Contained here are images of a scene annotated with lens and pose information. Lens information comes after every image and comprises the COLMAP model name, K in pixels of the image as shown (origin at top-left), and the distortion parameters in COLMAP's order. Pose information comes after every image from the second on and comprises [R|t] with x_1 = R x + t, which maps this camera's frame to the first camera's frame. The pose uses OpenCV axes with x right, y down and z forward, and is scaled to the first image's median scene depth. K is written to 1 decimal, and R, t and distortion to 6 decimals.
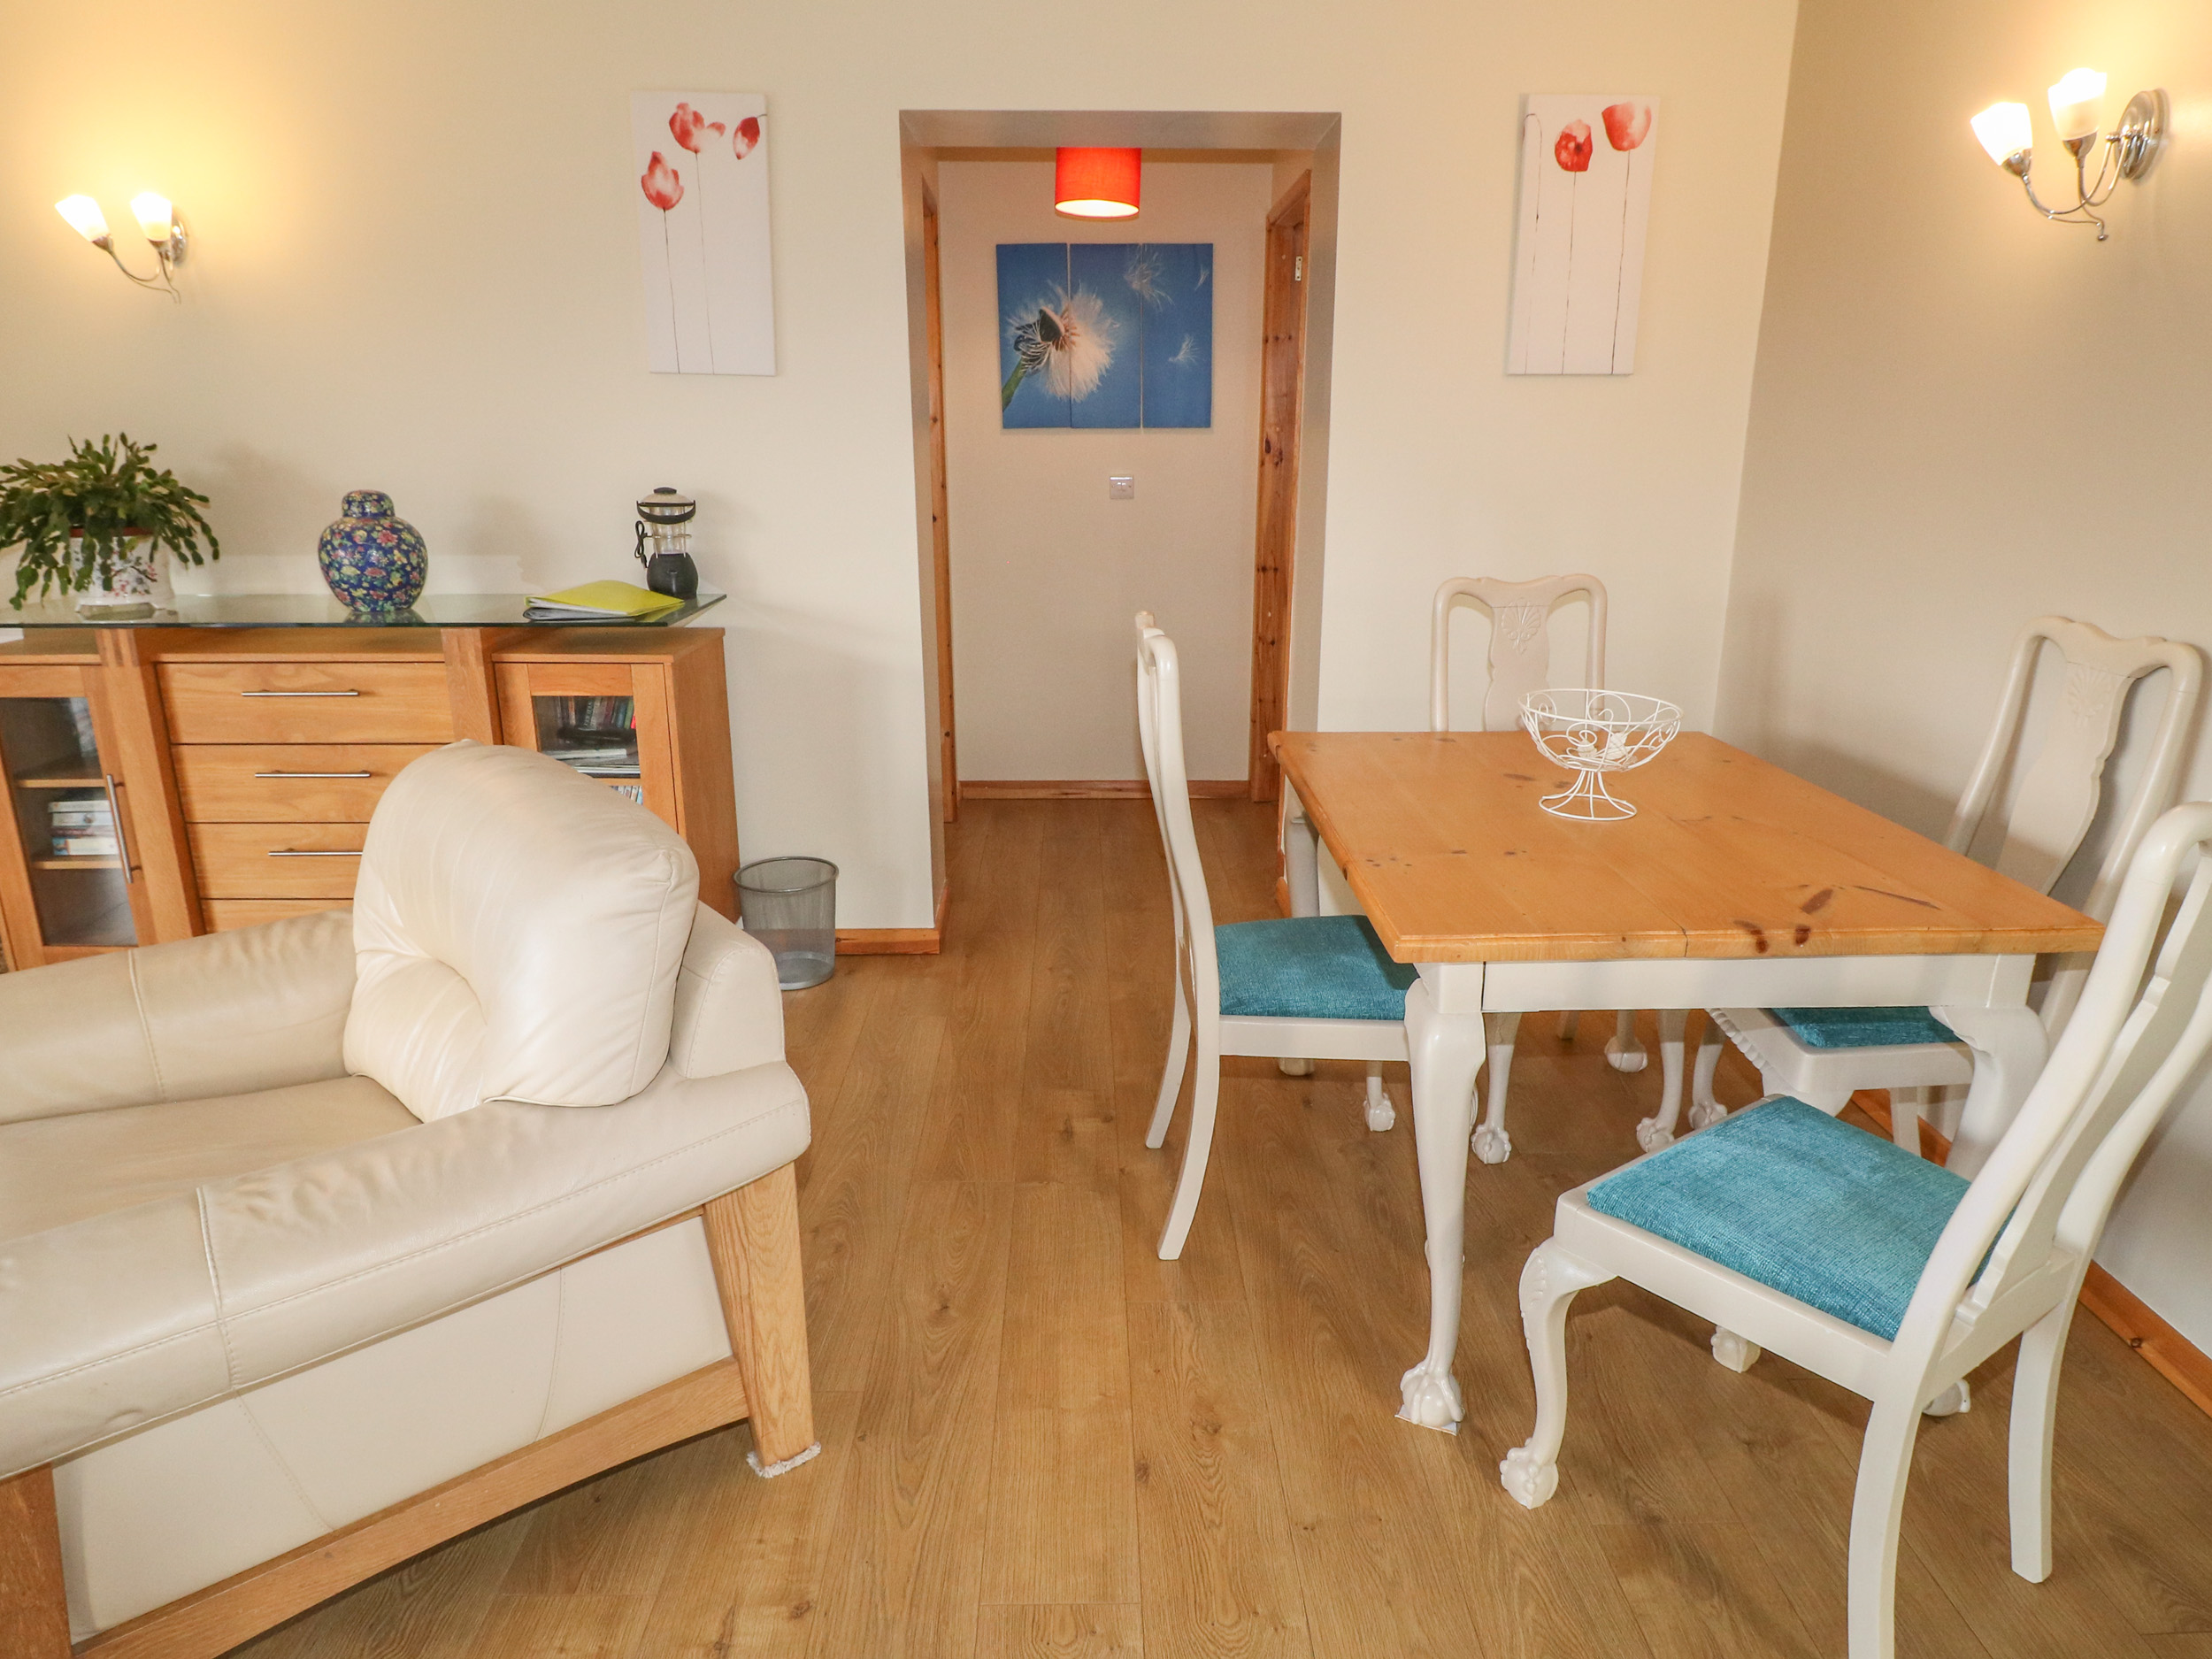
lens RADIAL K [[1400.5, 0, 1106.0], [0, 1400.5, 829.5], [0, 0, 1]] dist [-0.023902, -0.003143]
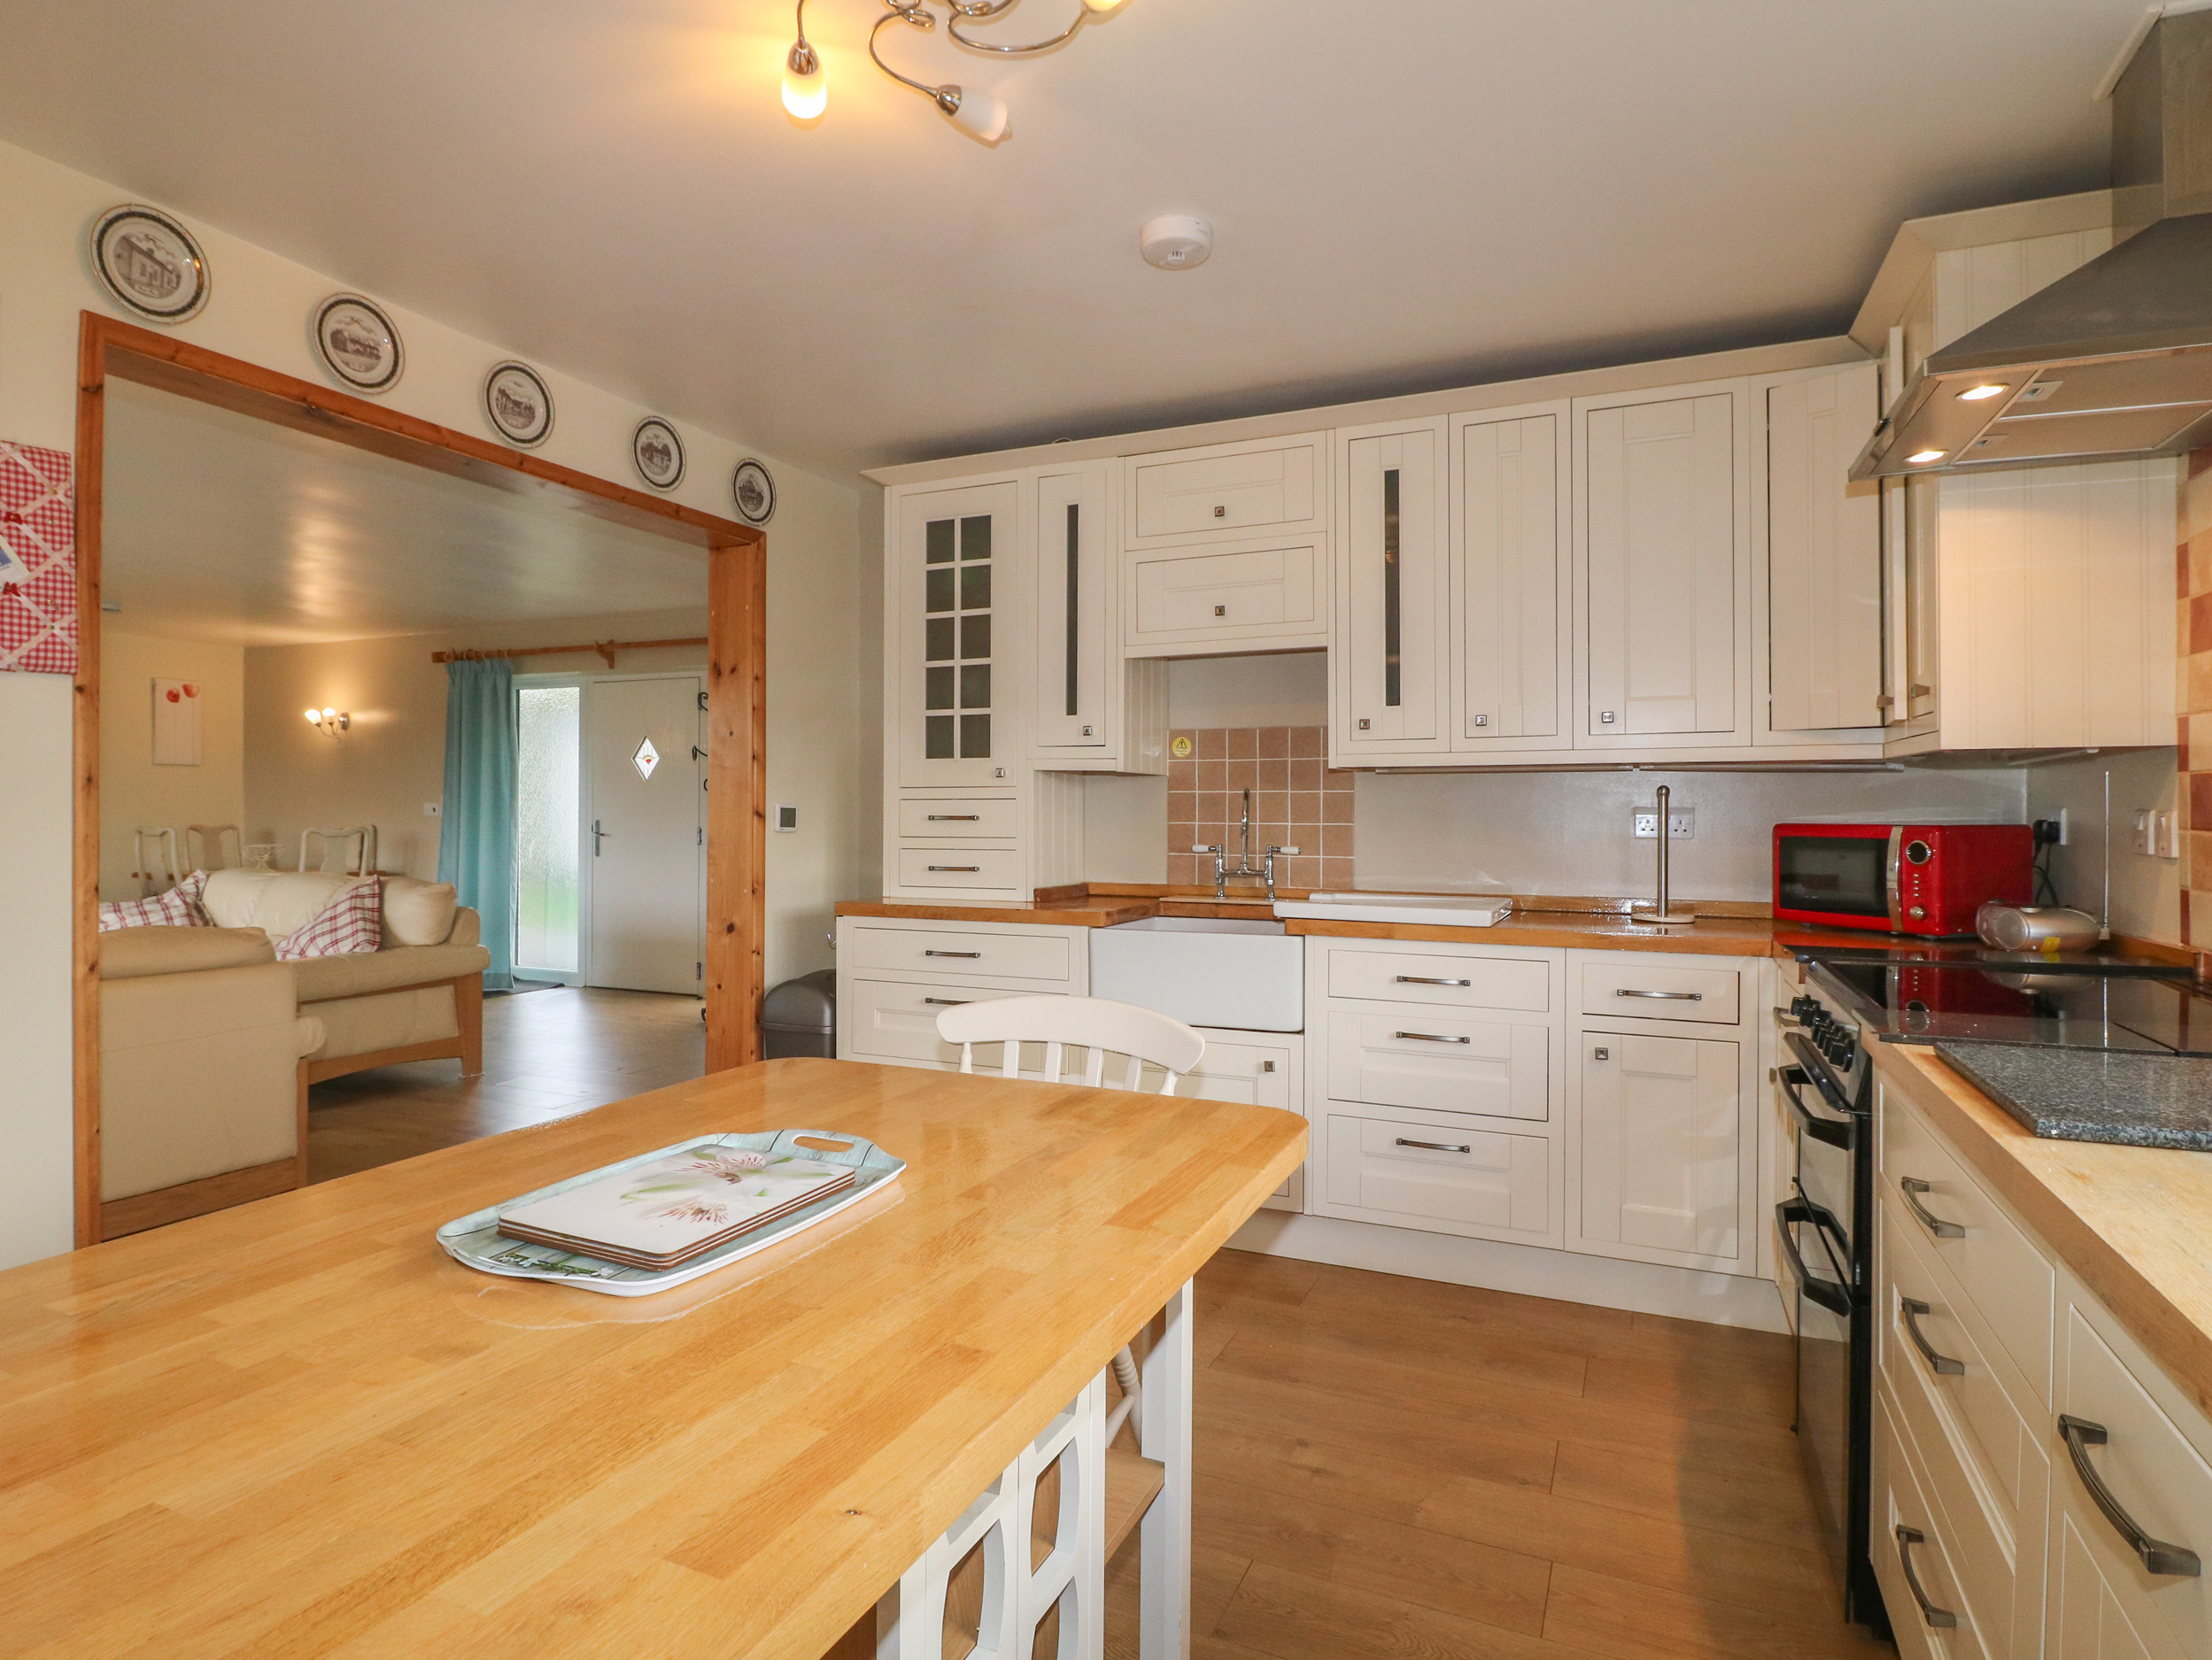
lens RADIAL K [[1239.1, 0, 1106.0], [0, 1239.1, 830.0], [0, 0, 1]] dist [-0.004072, -0.001385]
pose [[0.440060, -0.008907, 0.897924, -1.258952], [0.244146, 0.963469, -0.110095, 0.633616], [-0.864141, 0.267673, 0.426159, -1.955176]]
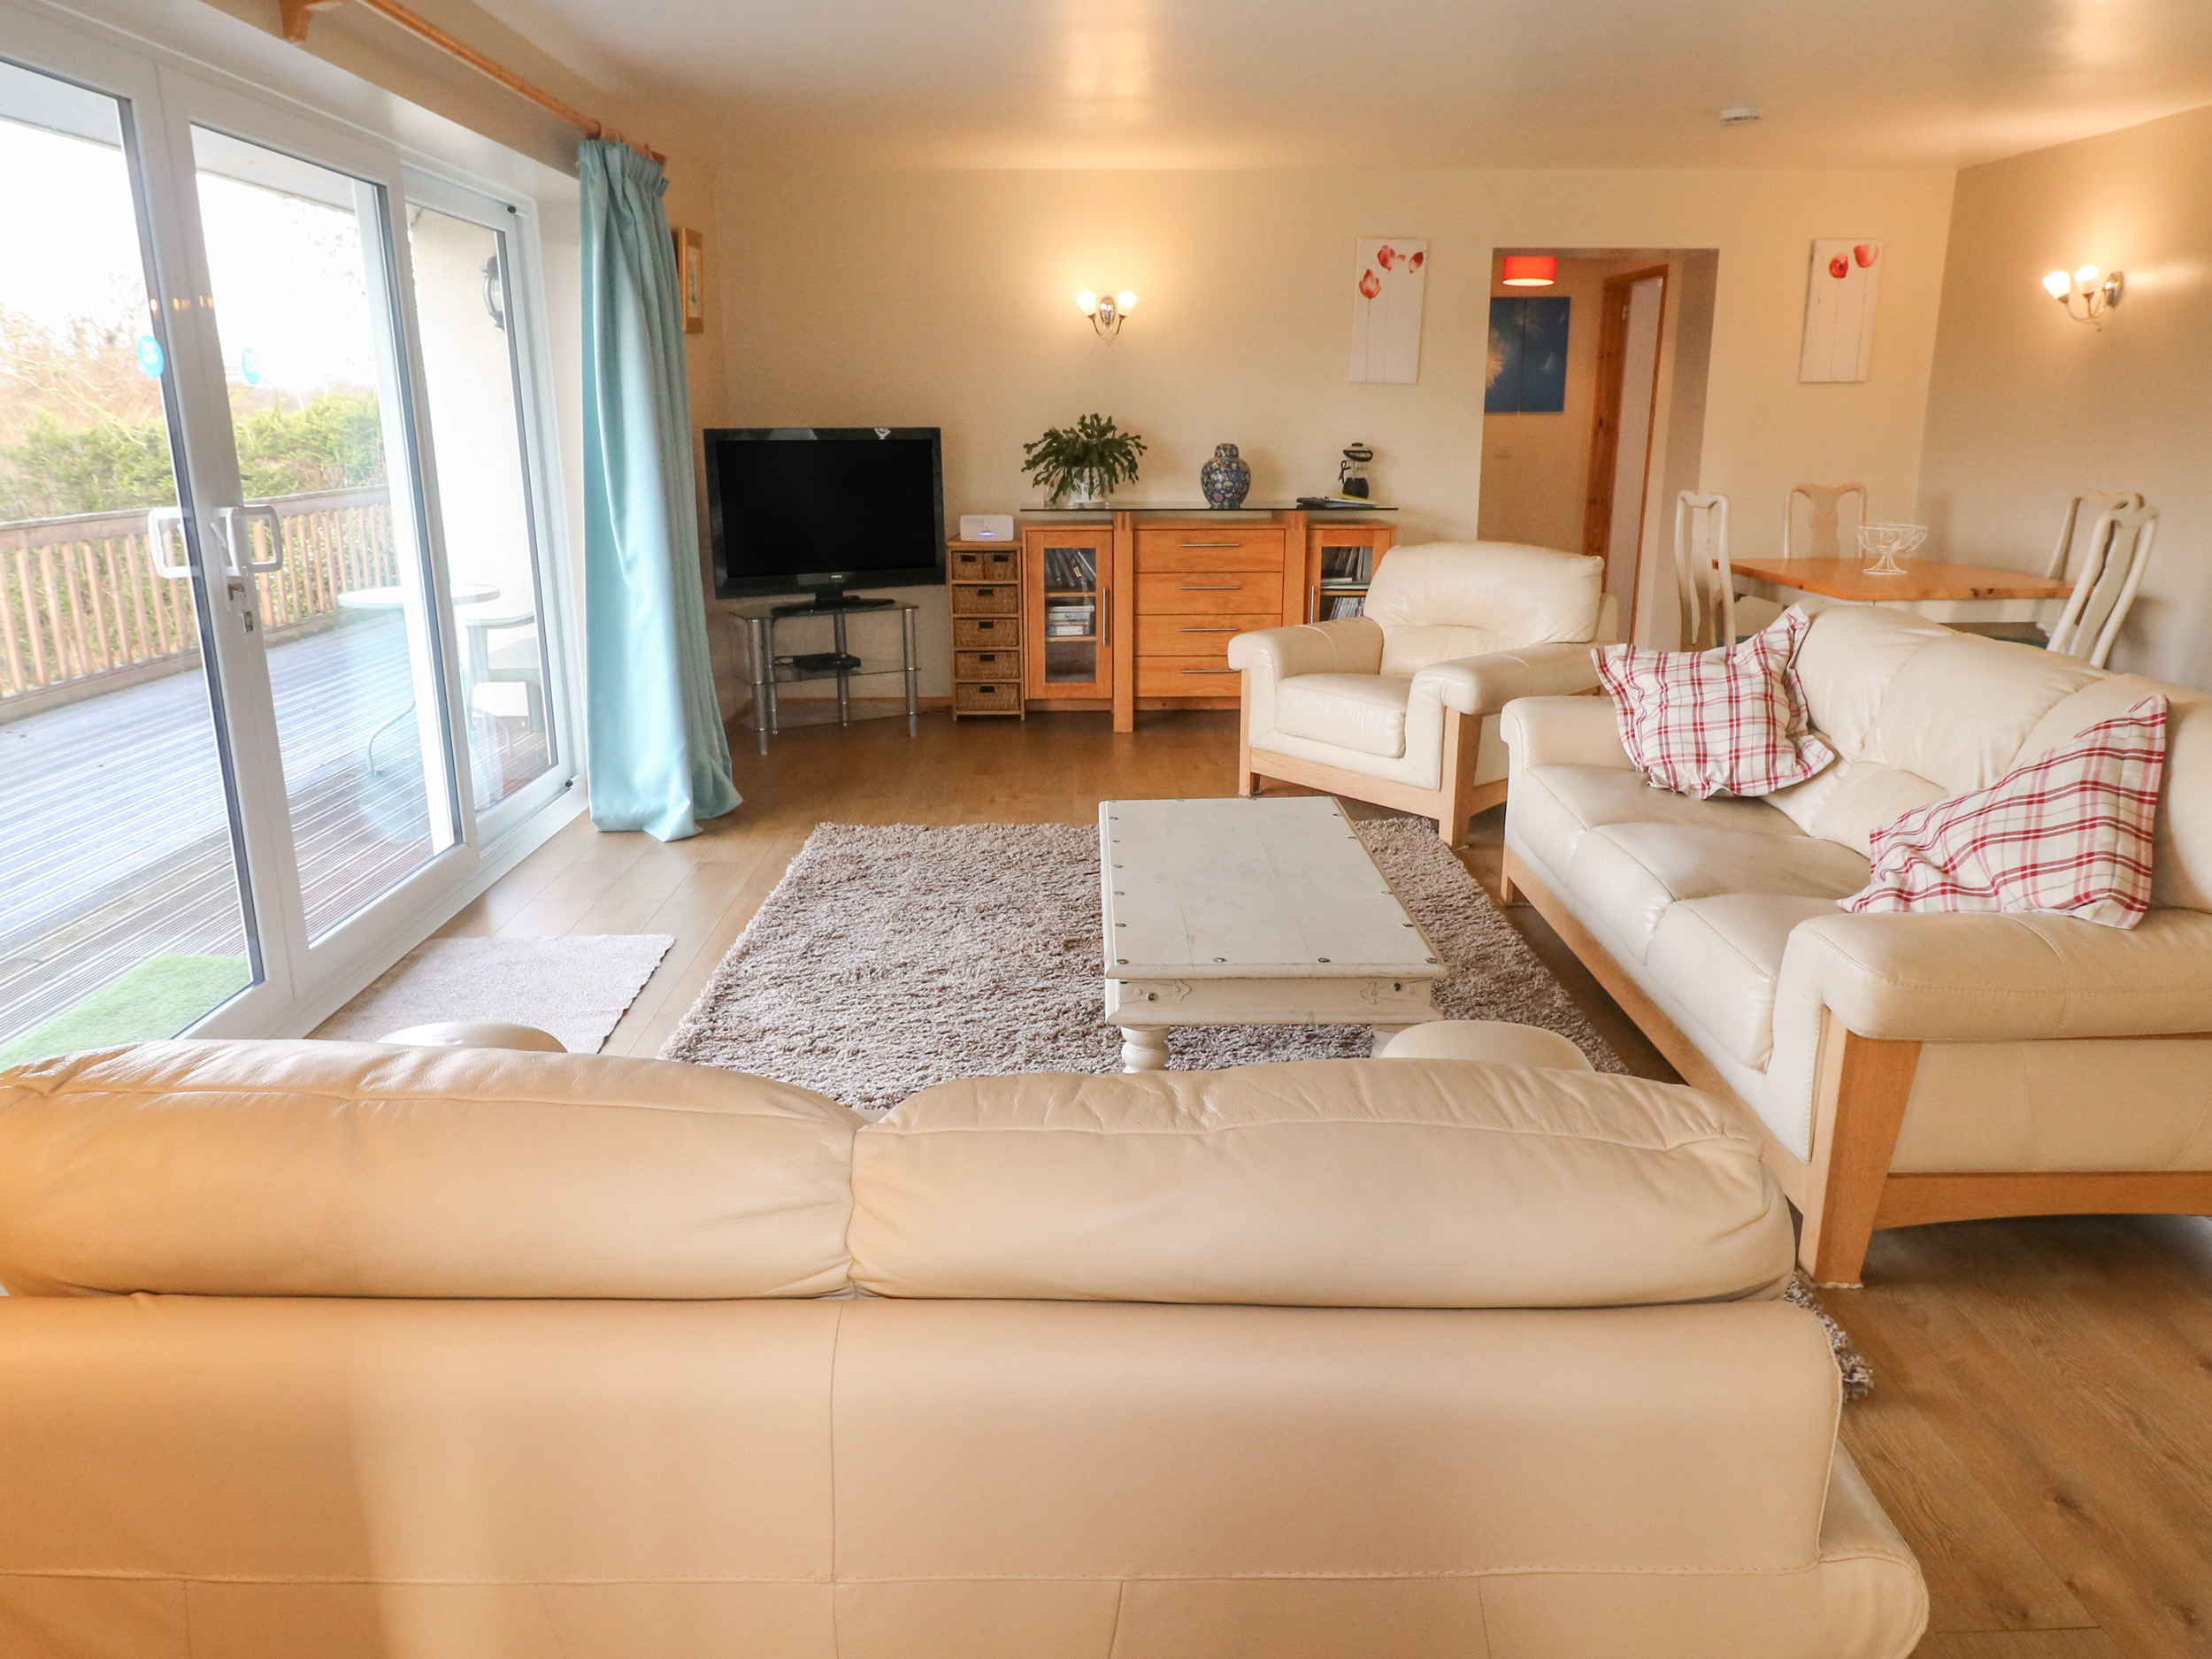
lens RADIAL K [[1460.1, 0, 1106.0], [0, 1460.1, 829.5], [0, 0, 1]] dist [-0.033568, -0.003552]
pose [[0.999893, -0.007193, -0.012733, -0.674368], [0.007108, 0.999952, -0.006704, 0.307969], [0.012781, 0.006612, 0.999896, -1.033818]]
